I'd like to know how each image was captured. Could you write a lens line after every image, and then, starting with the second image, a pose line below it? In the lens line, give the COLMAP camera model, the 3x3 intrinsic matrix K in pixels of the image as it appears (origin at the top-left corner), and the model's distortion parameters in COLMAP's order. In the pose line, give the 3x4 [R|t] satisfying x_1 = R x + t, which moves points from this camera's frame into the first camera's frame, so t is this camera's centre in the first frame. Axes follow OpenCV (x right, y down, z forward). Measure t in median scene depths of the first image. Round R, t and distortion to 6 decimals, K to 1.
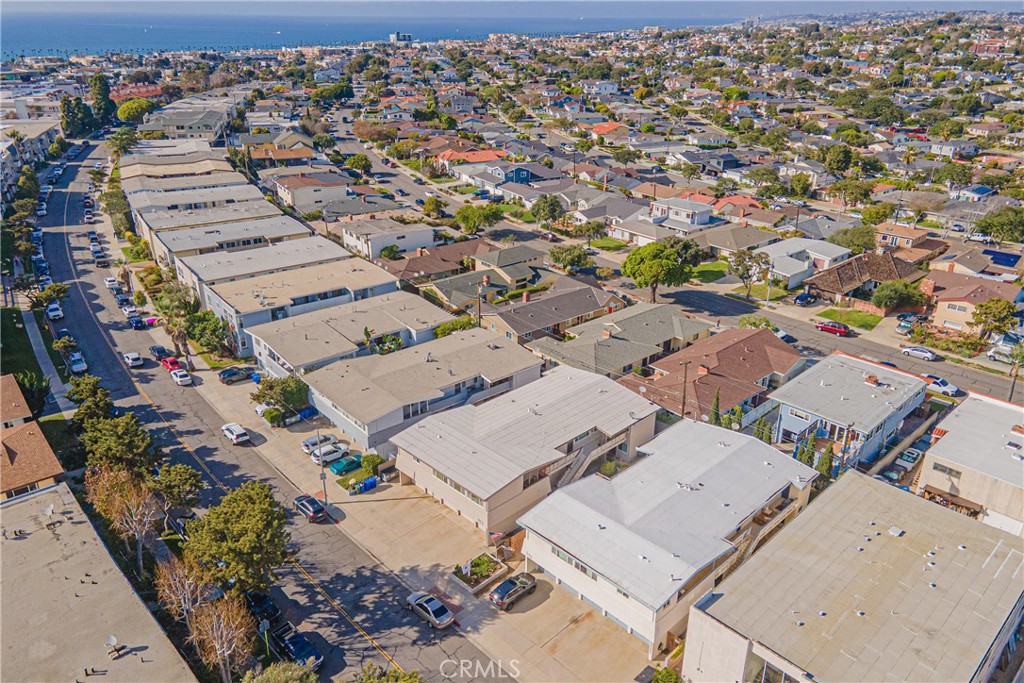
lens RADIAL K [[767.5, 0, 512.0], [0, 767.5, 341.5], [0, 0, 1]] dist [0.017794, 0.046751]
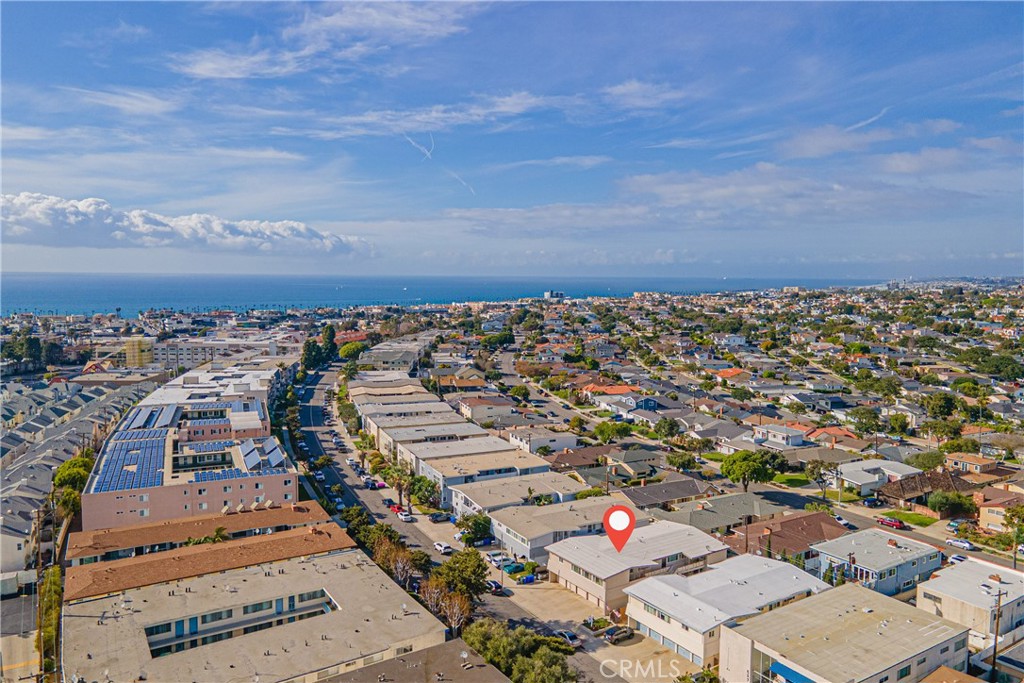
lens RADIAL K [[767.5, 0, 512.0], [0, 767.5, 341.5], [0, 0, 1]] dist [0.017794, 0.046751]
pose [[0.982665, 0.020774, -0.184222, 0.025214], [-0.076583, 0.950442, -0.301322, 0.094636], [0.168833, 0.310206, 0.935557, -0.277533]]
